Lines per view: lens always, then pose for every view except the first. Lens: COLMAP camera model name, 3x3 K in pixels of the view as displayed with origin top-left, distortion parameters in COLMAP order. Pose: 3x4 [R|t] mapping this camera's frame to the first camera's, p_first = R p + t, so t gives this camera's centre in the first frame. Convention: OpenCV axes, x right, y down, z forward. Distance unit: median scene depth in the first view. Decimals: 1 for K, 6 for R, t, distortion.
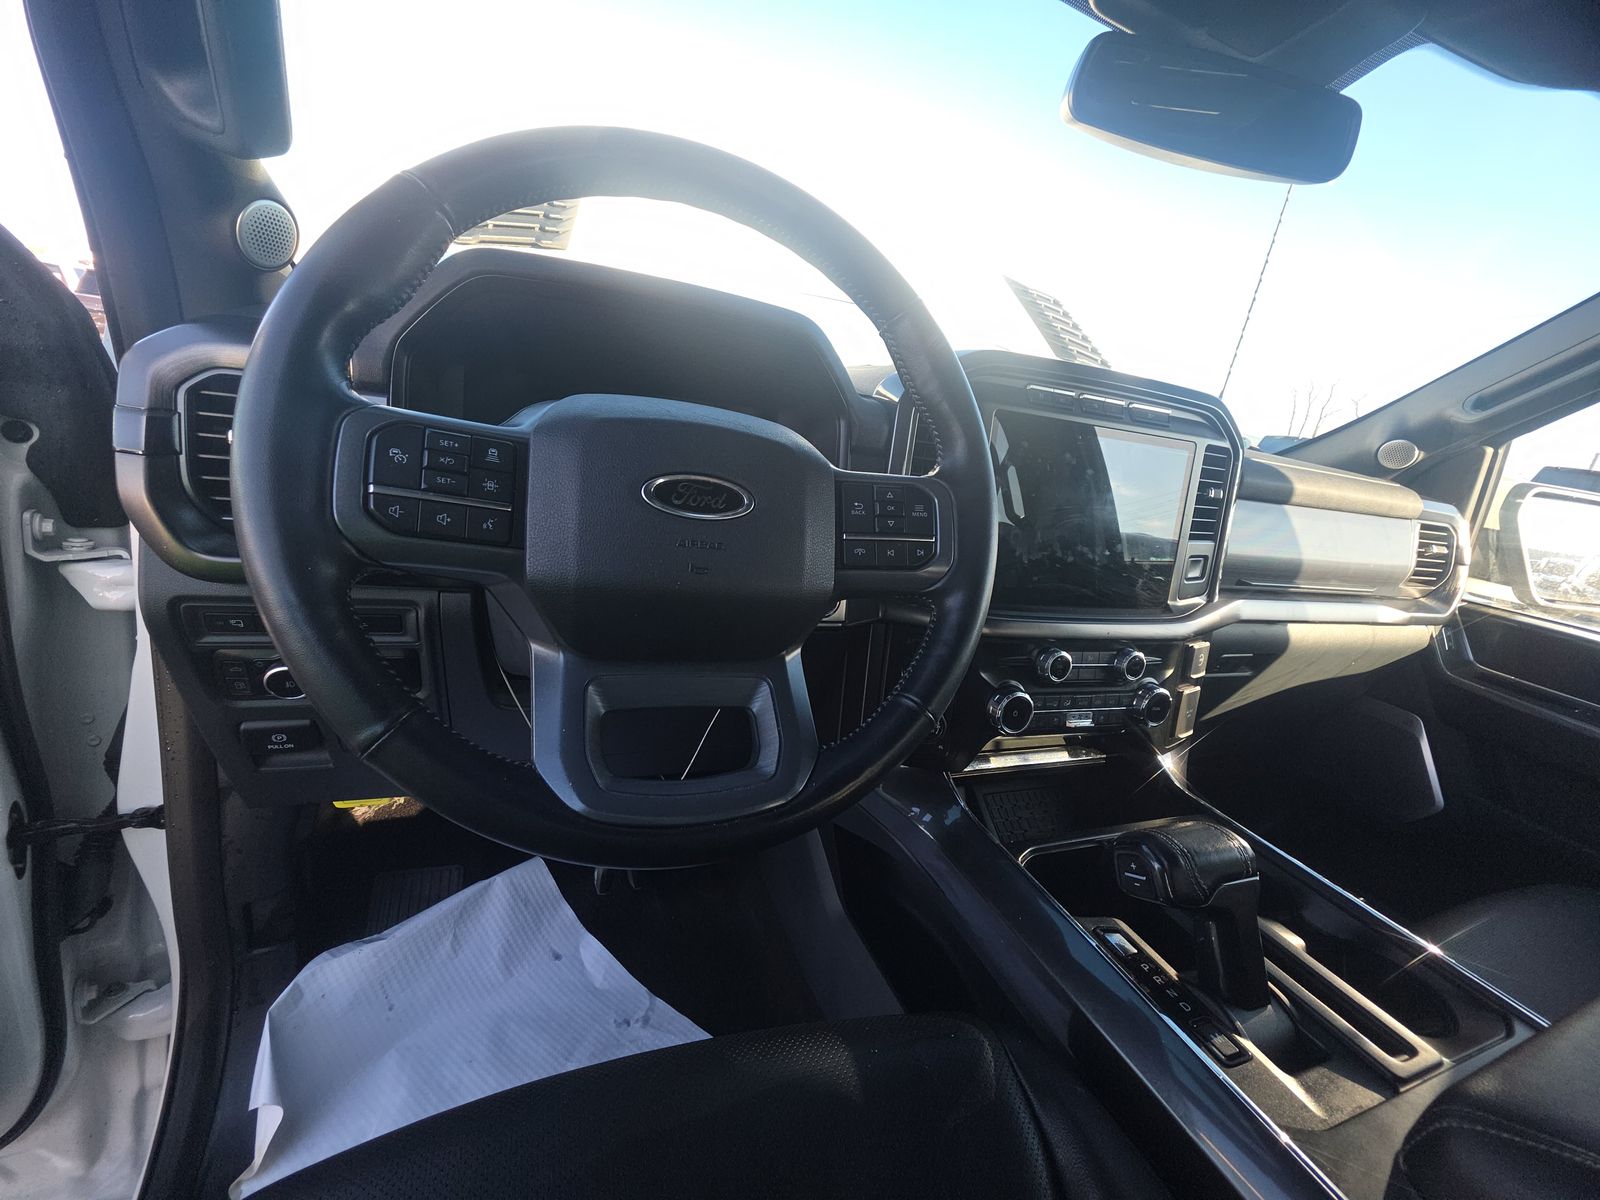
lens RADIAL K [[638.2, 0, 801.1], [0, 638.2, 600.7], [0, 0, 1]] dist [-0.003063, -0.001883]
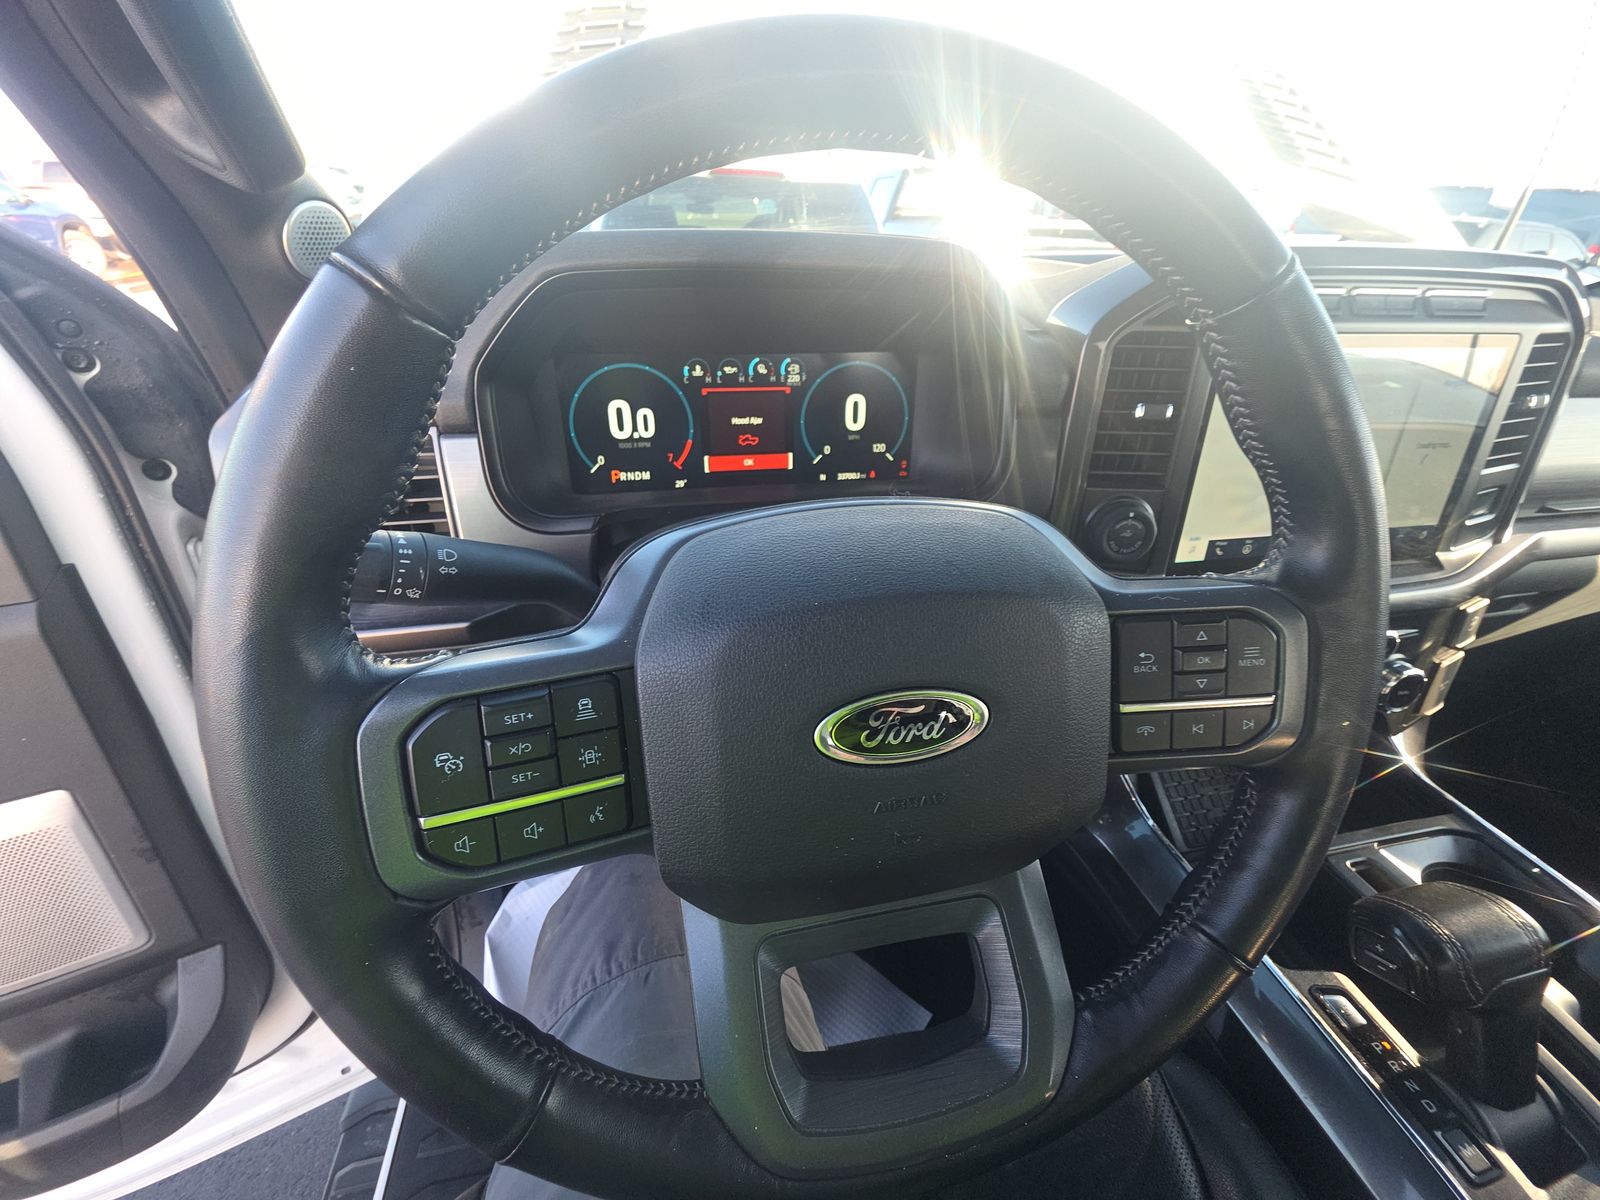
lens RADIAL K [[638.2, 0, 806.9], [0, 638.2, 599.1], [0, 0, 1]] dist [-0.003063, -0.001883]
pose [[0.982453, -0.015871, -0.185836, -0.036611], [0.058807, 0.971909, 0.227890, -0.192235], [0.176999, -0.234819, 0.955788, 0.139650]]
